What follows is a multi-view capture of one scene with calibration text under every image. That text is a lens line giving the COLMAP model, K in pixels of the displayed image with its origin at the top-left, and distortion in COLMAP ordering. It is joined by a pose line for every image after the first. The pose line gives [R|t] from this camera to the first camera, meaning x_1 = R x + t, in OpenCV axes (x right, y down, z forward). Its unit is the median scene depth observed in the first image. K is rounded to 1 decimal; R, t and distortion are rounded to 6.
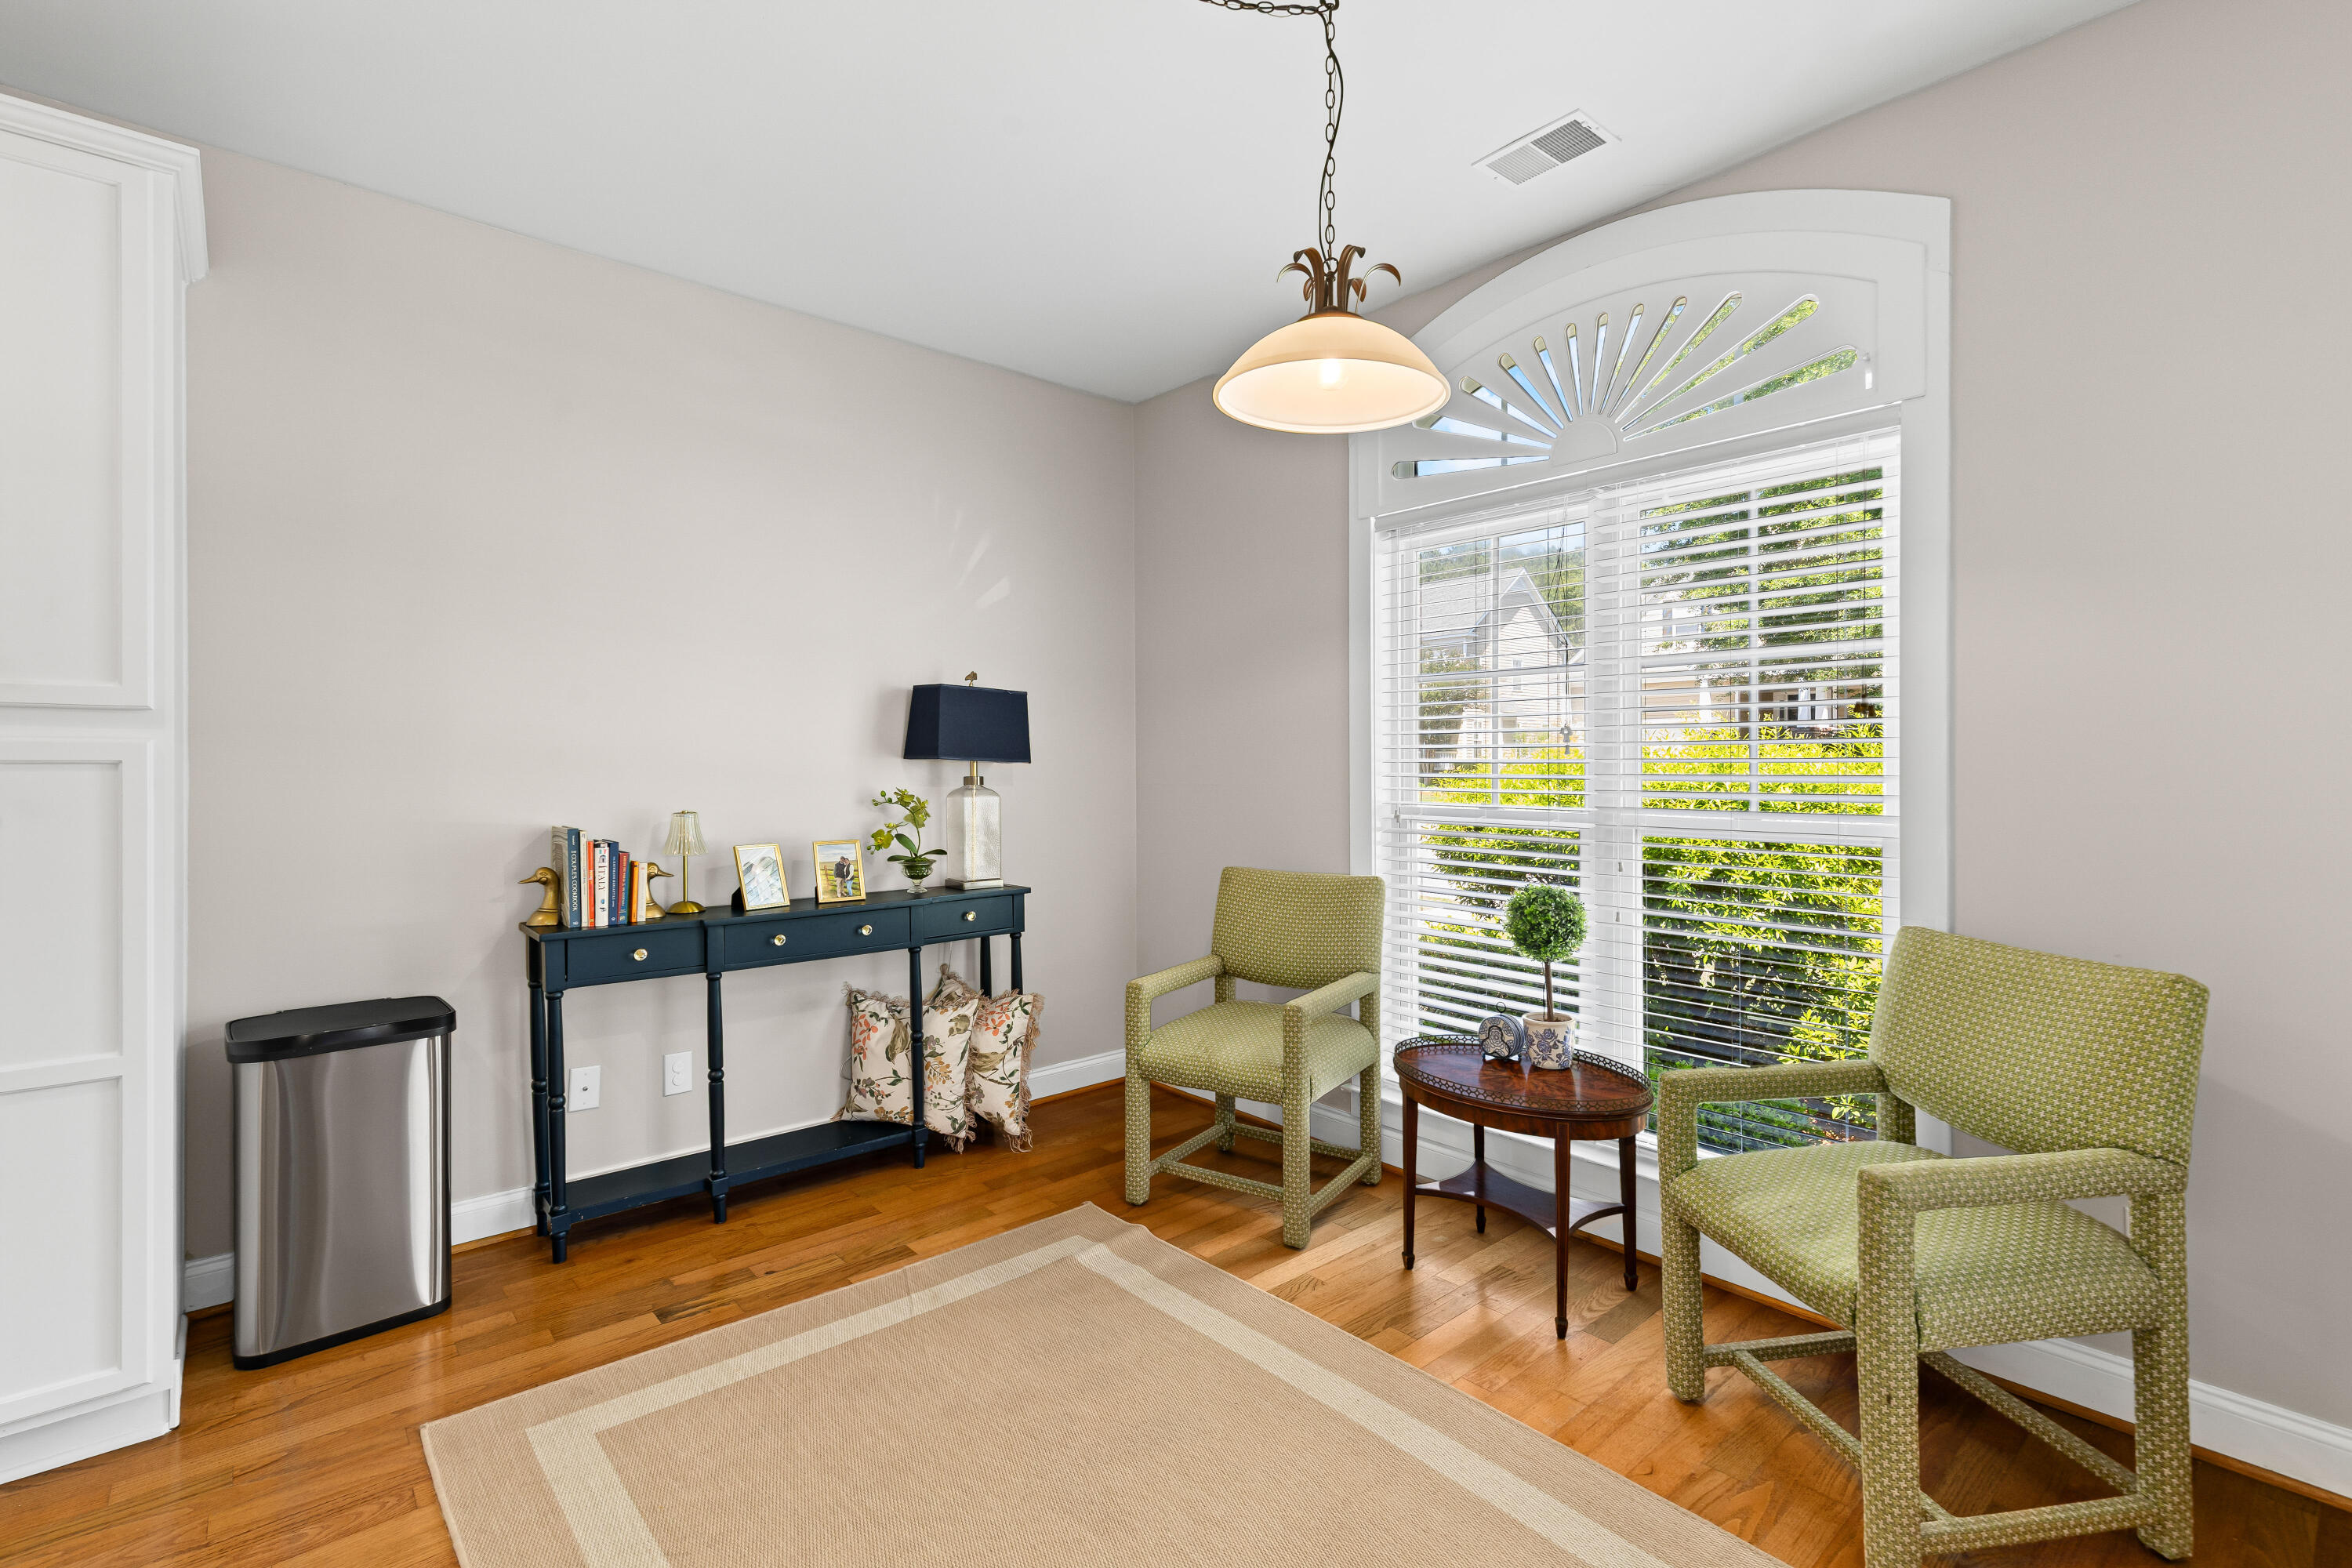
lens RADIAL K [[1060.8, 0, 1175.2], [0, 1060.8, 739.0], [0, 0, 1]] dist [0.003951, 0.000005]
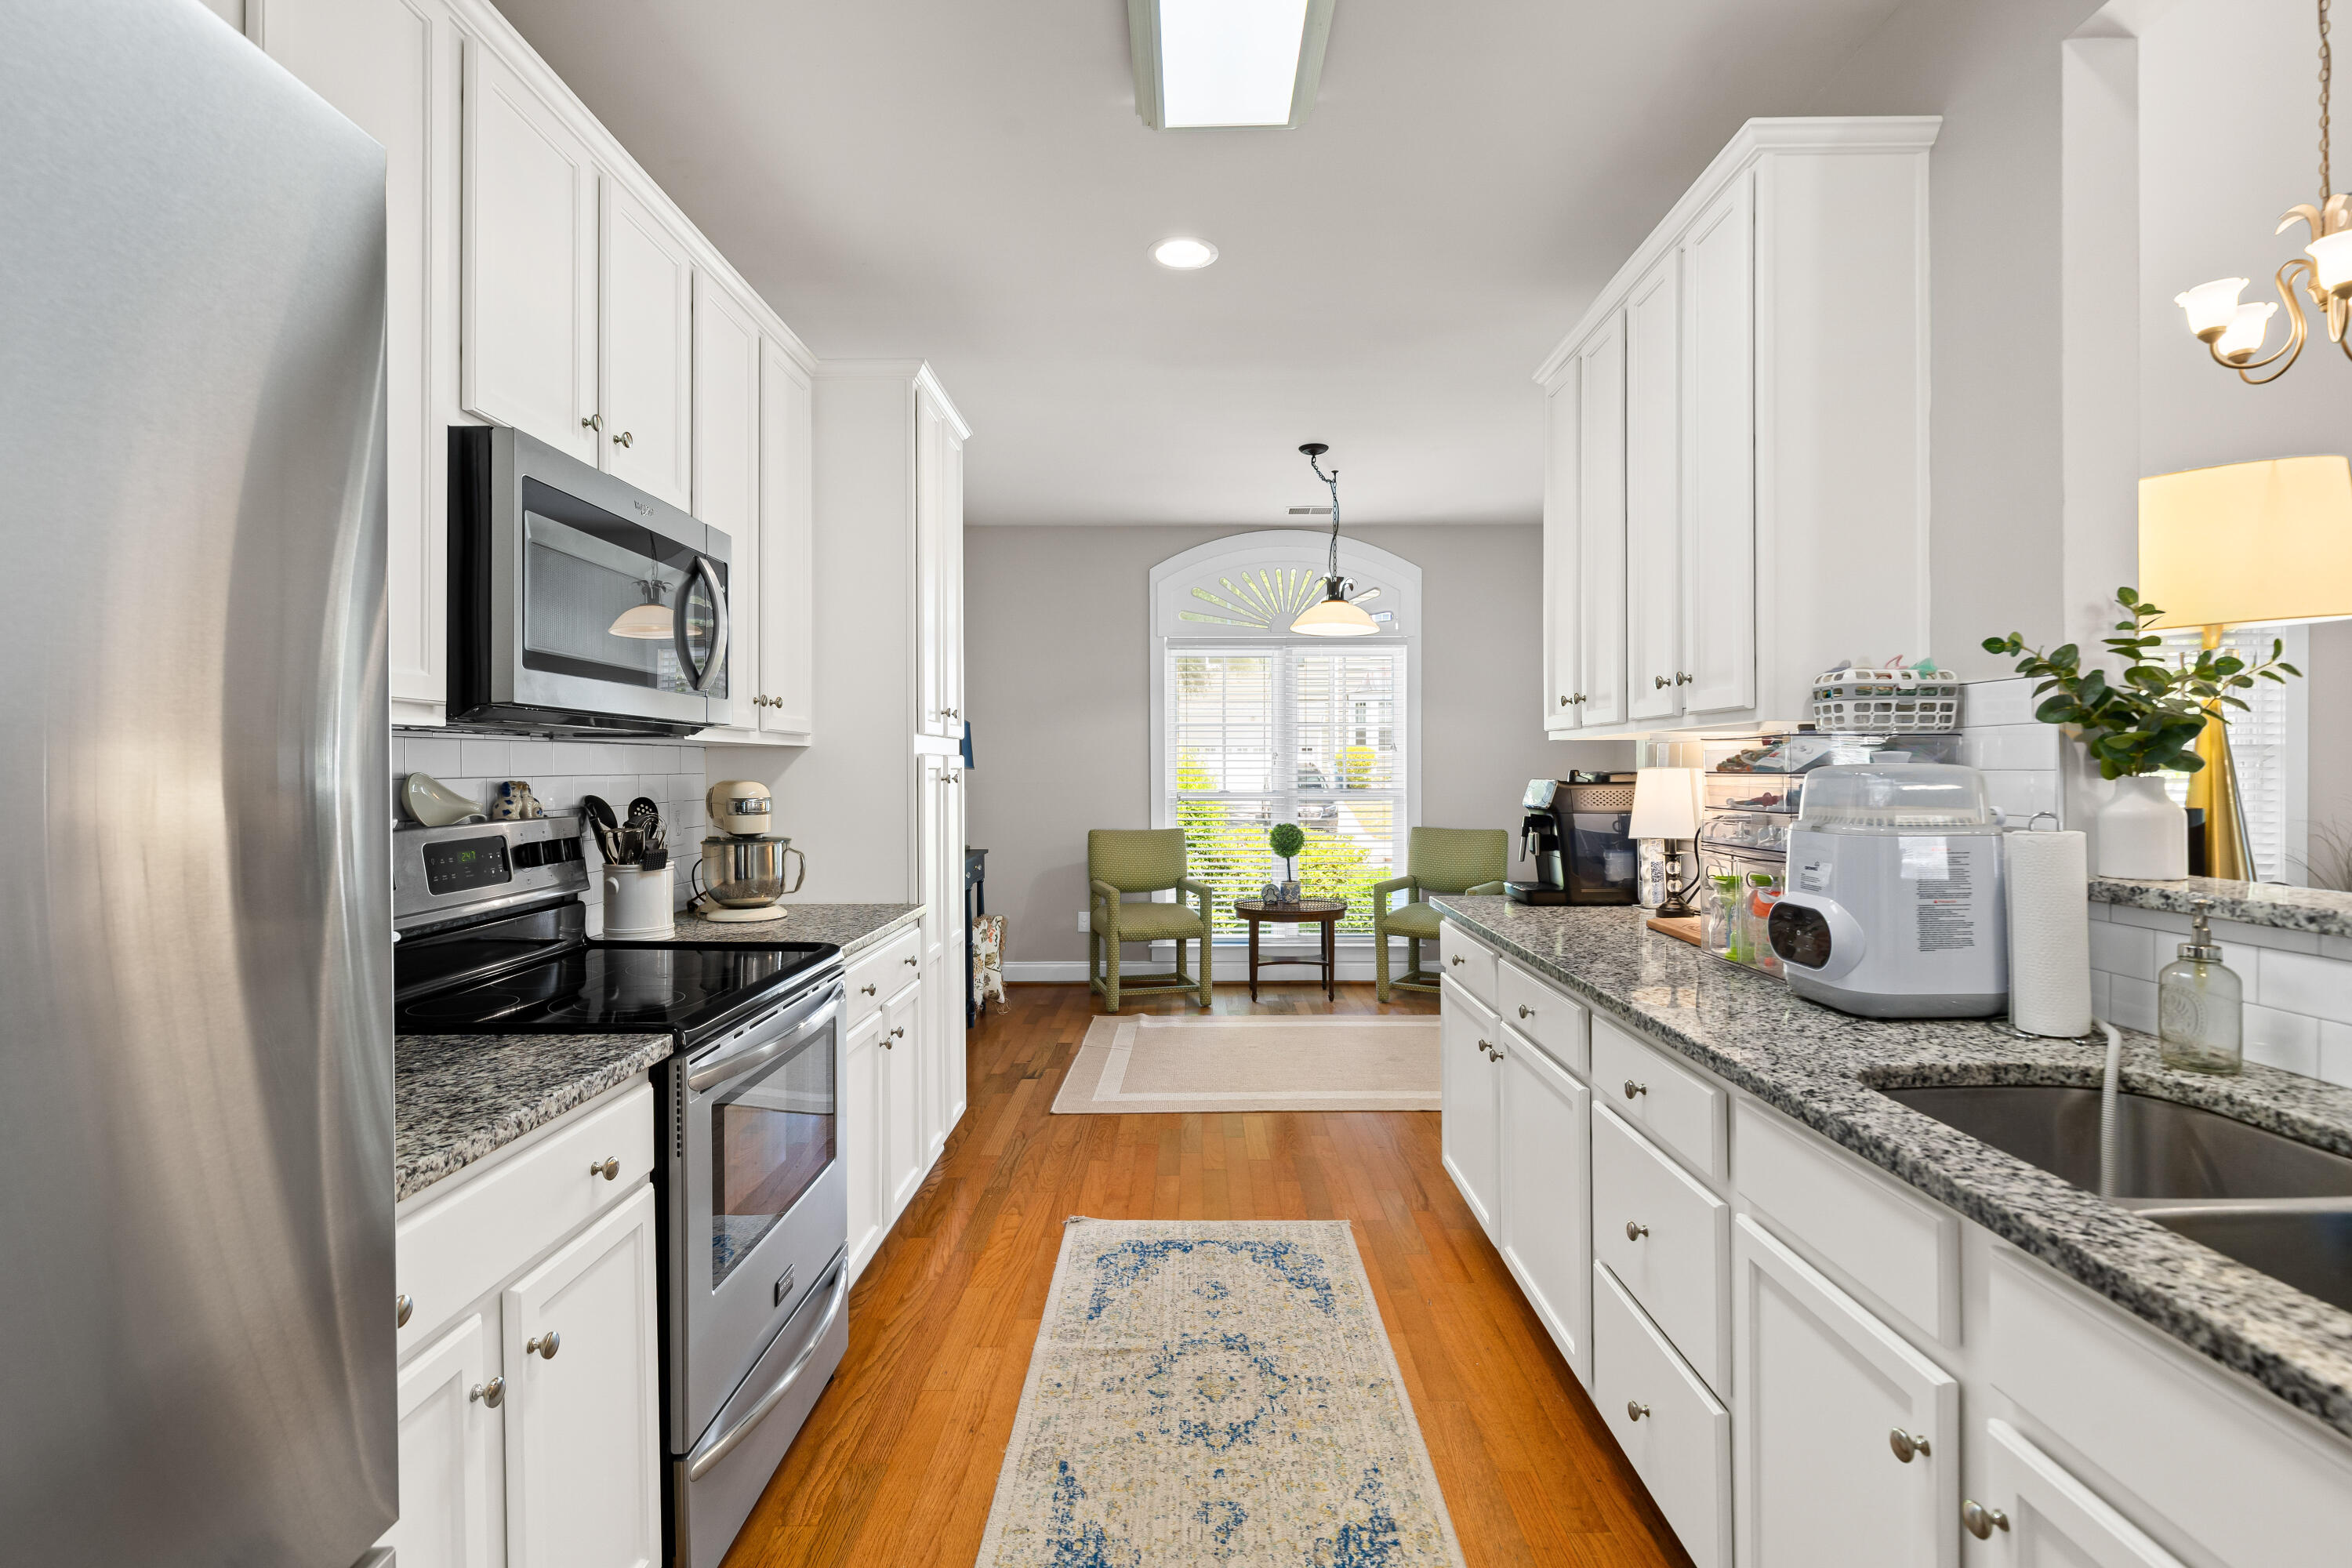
lens RADIAL K [[1084.0, 0, 1188.3], [0, 1084.0, 772.7], [0, 0, 1]] dist [-0.004095, 0.001022]
pose [[0.660893, 0.000164, 0.750480, -1.222813], [-0.016660, 0.999757, 0.014453, -0.000413], [-0.750295, -0.022055, 0.660735, -0.288294]]
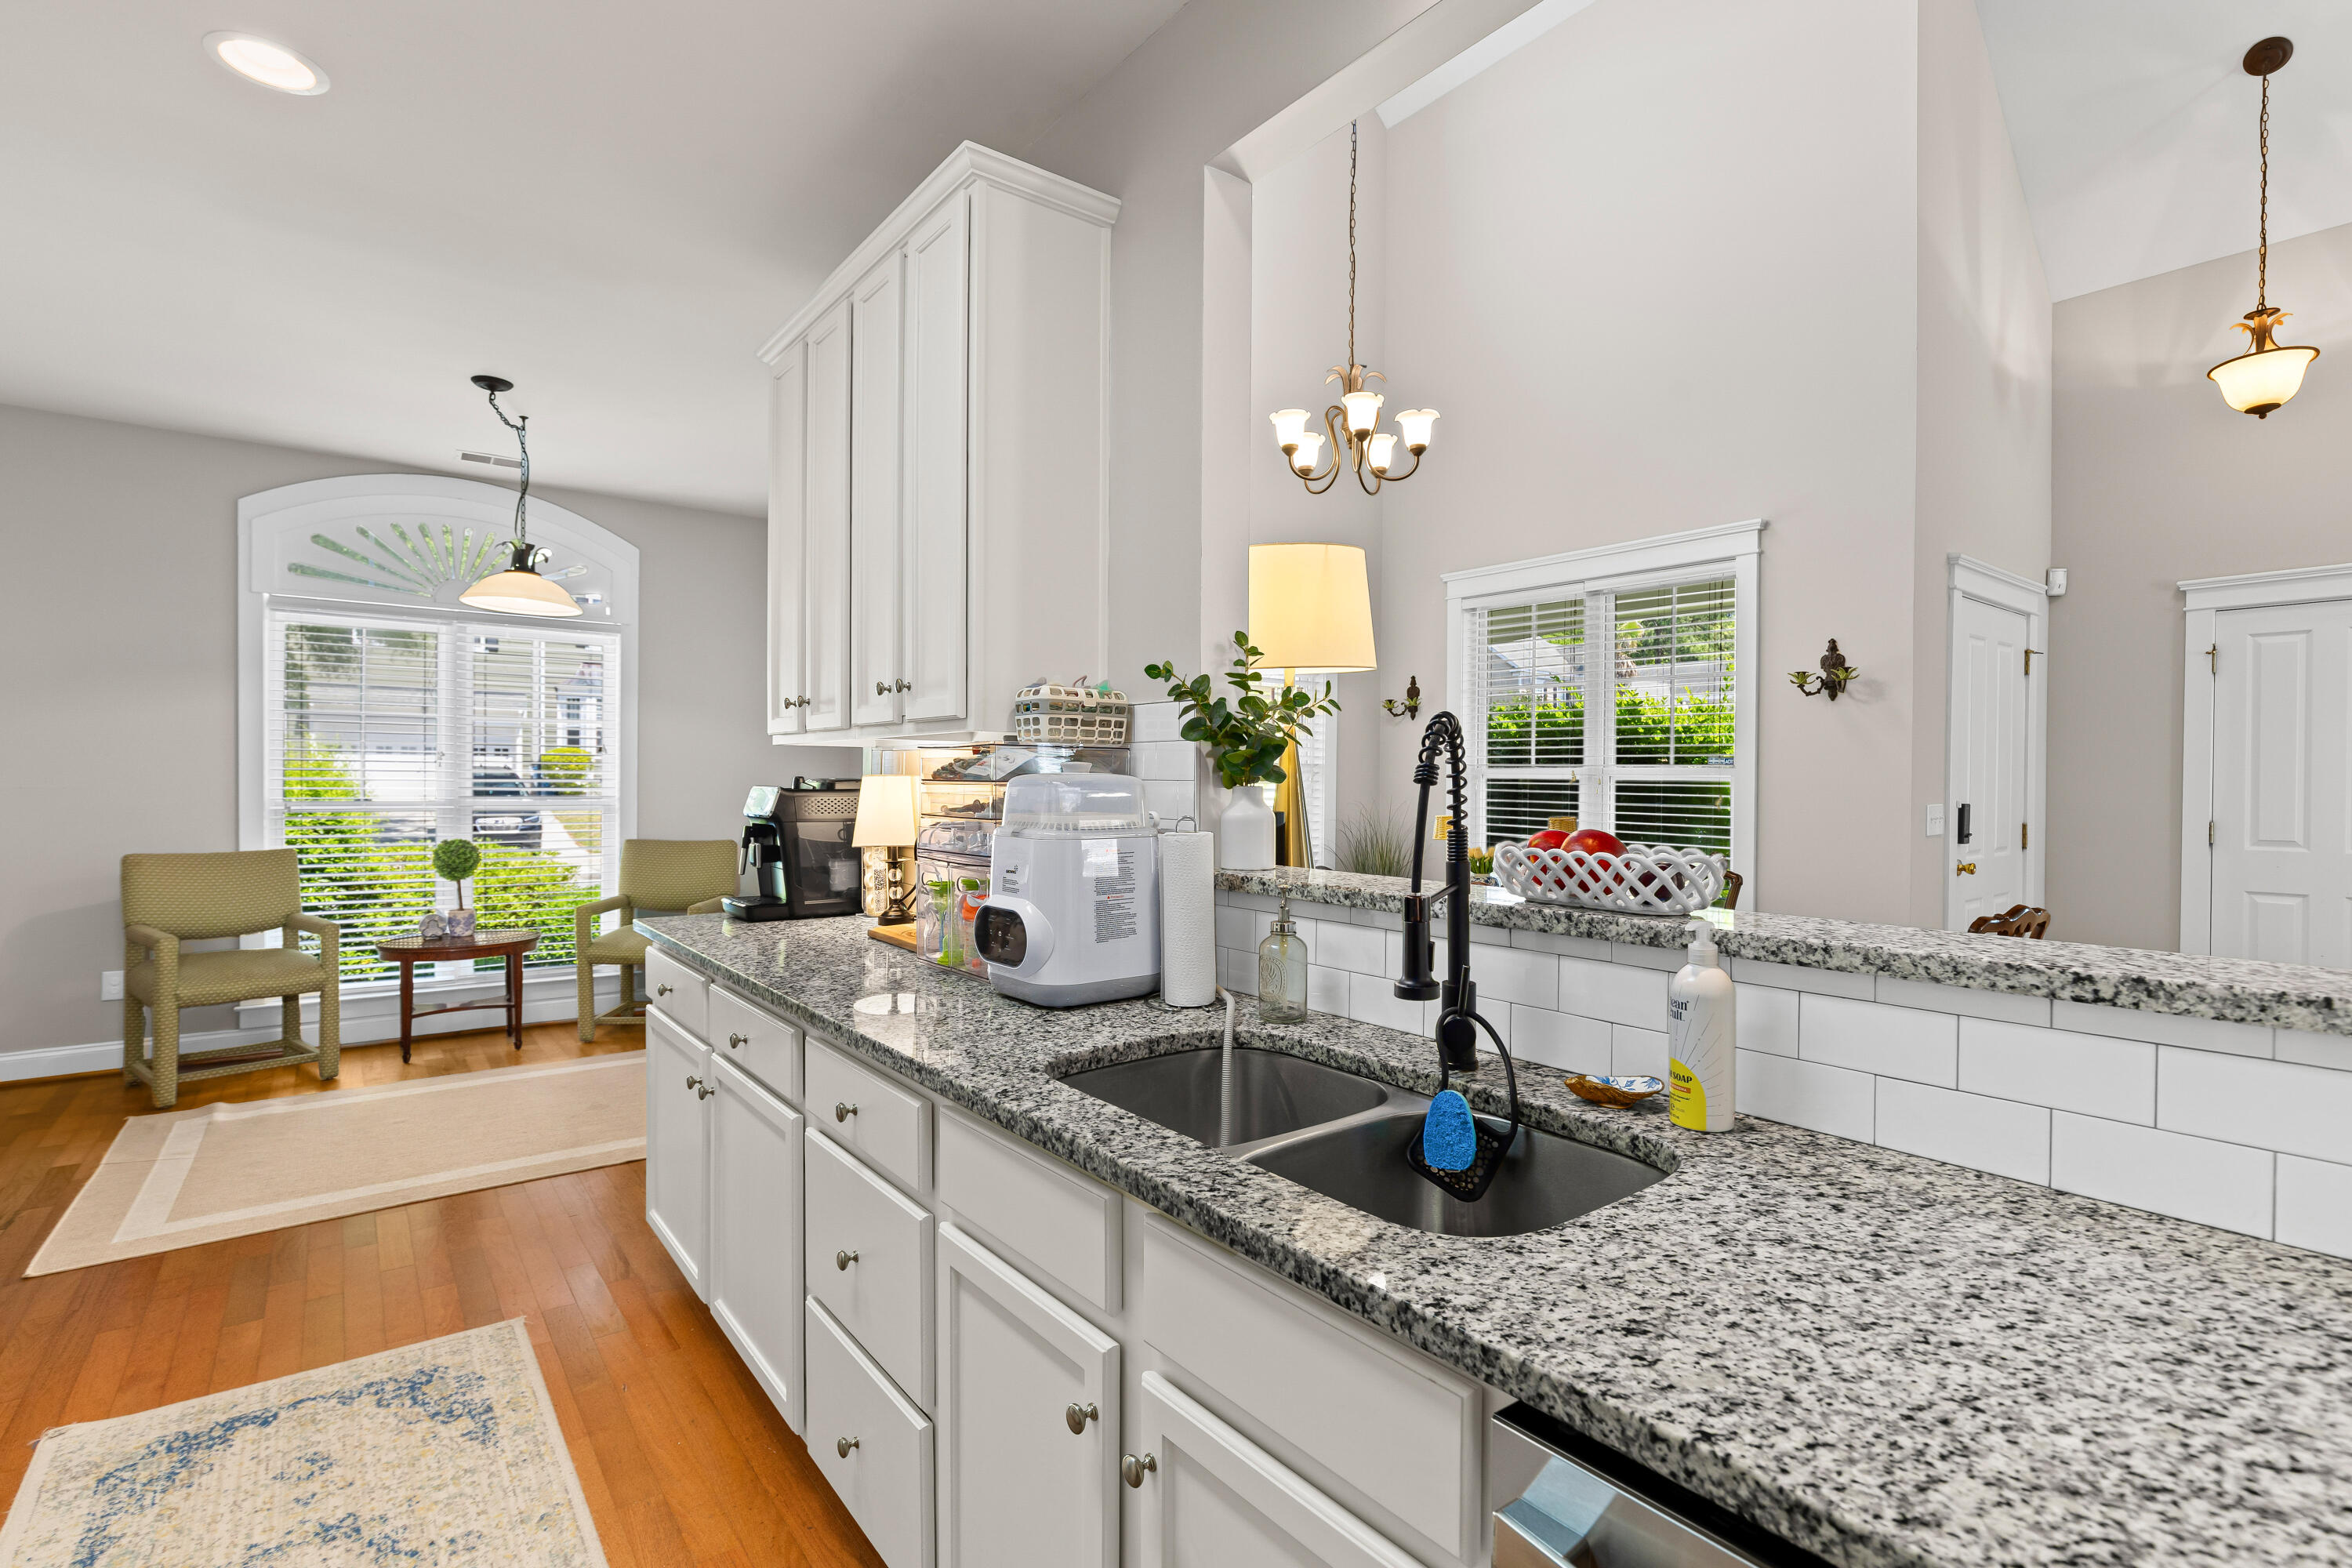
lens RADIAL K [[1112.3, 0, 1185.0], [0, 1112.3, 787.1], [0, 0, 1]] dist [0.001427, 0.000682]
pose [[0.053325, -0.002468, 0.998574, -1.220092], [-0.031068, 0.999509, 0.004129, -0.000359], [-0.998094, -0.031243, 0.053222, -0.288130]]
